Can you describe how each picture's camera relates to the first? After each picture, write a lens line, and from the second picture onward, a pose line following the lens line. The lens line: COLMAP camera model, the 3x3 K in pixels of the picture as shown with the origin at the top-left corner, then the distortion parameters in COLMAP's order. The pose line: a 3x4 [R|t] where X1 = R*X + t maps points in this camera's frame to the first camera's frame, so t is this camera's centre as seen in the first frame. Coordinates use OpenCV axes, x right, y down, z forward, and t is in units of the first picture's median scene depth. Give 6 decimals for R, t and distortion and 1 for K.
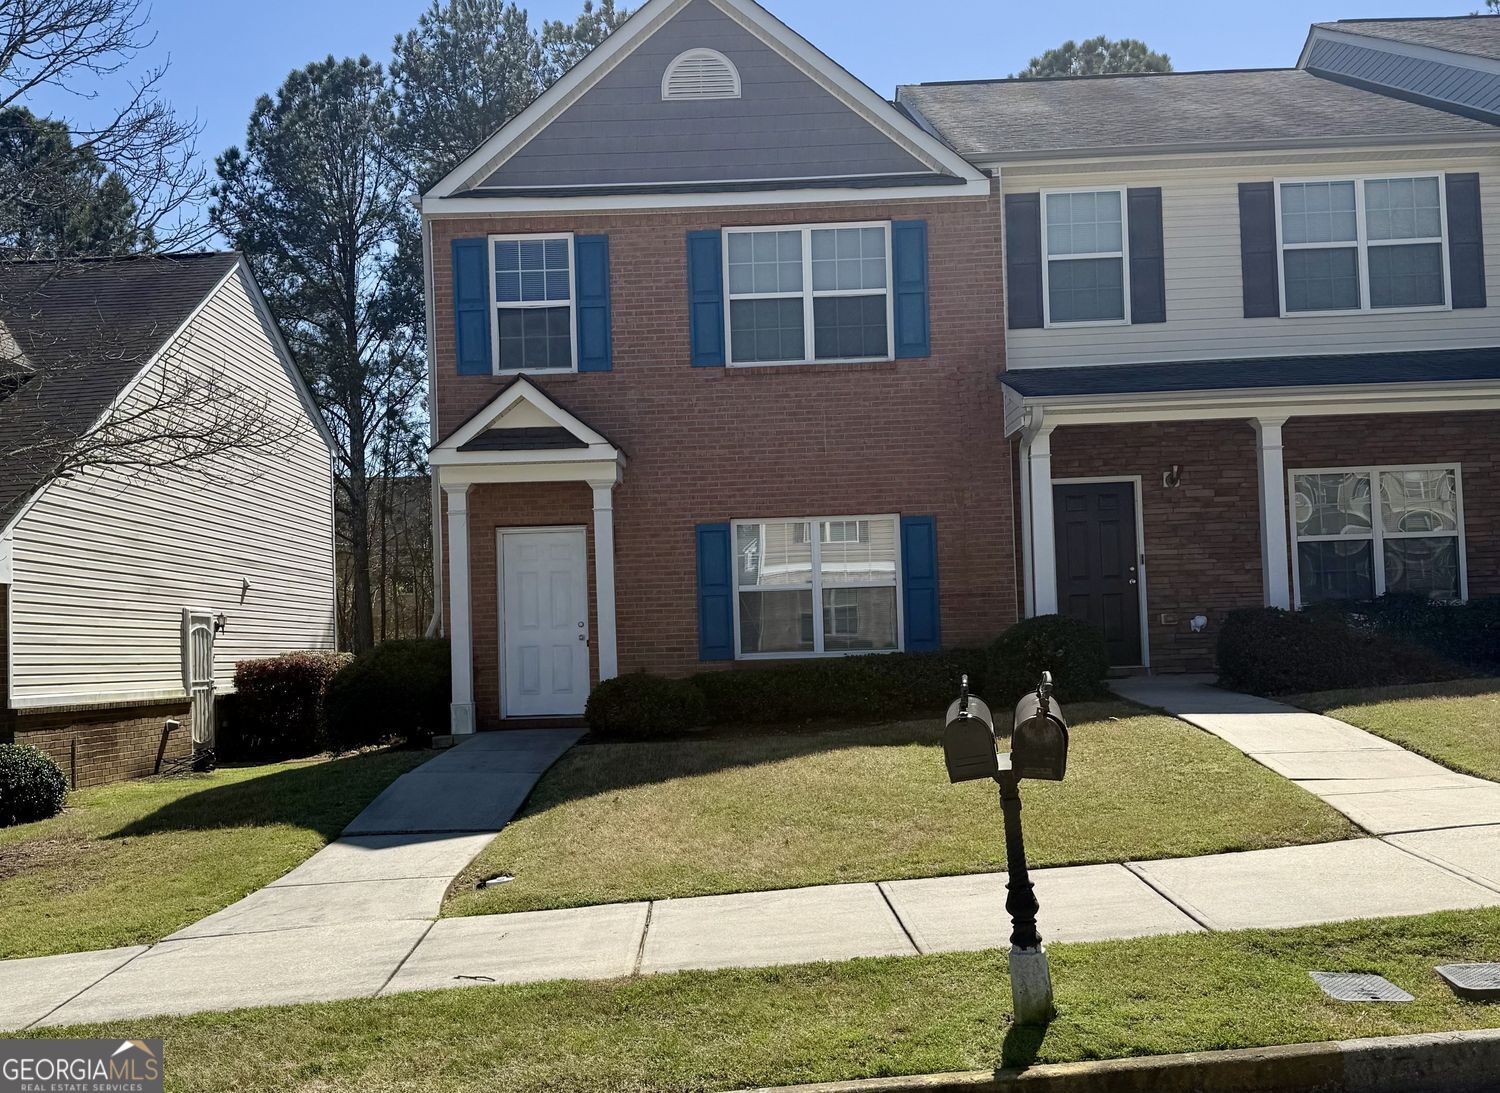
lens RADIAL K [[1499.3, 0, 717.4], [0, 1499.3, 592.1], [0, 0, 1]] dist [0.060198, 0.000000]
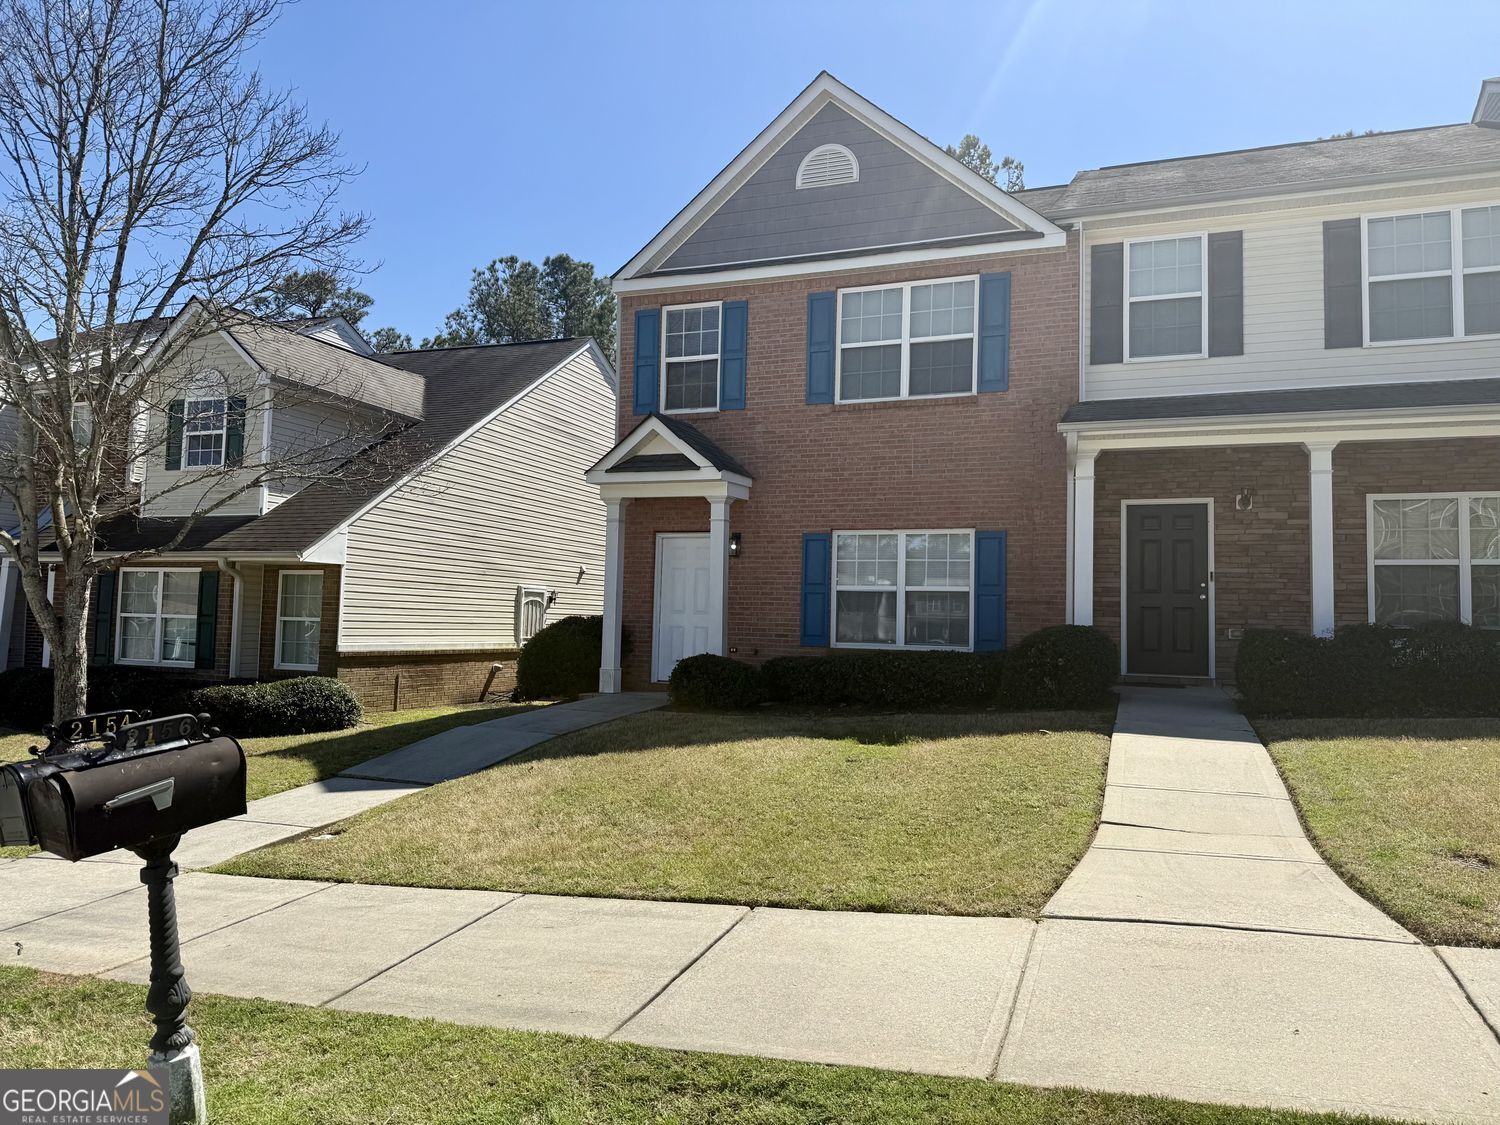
lens RADIAL K [[1047.8, 0, 730.7], [0, 1047.8, 565.4], [0, 0, 1]] dist [0.051210, -0.070434]
pose [[0.939228, 0.033243, -0.341681, 0.220653], [-0.037954, 0.999254, -0.007107, -0.011468], [0.341190, 0.019643, 0.939789, 0.183364]]
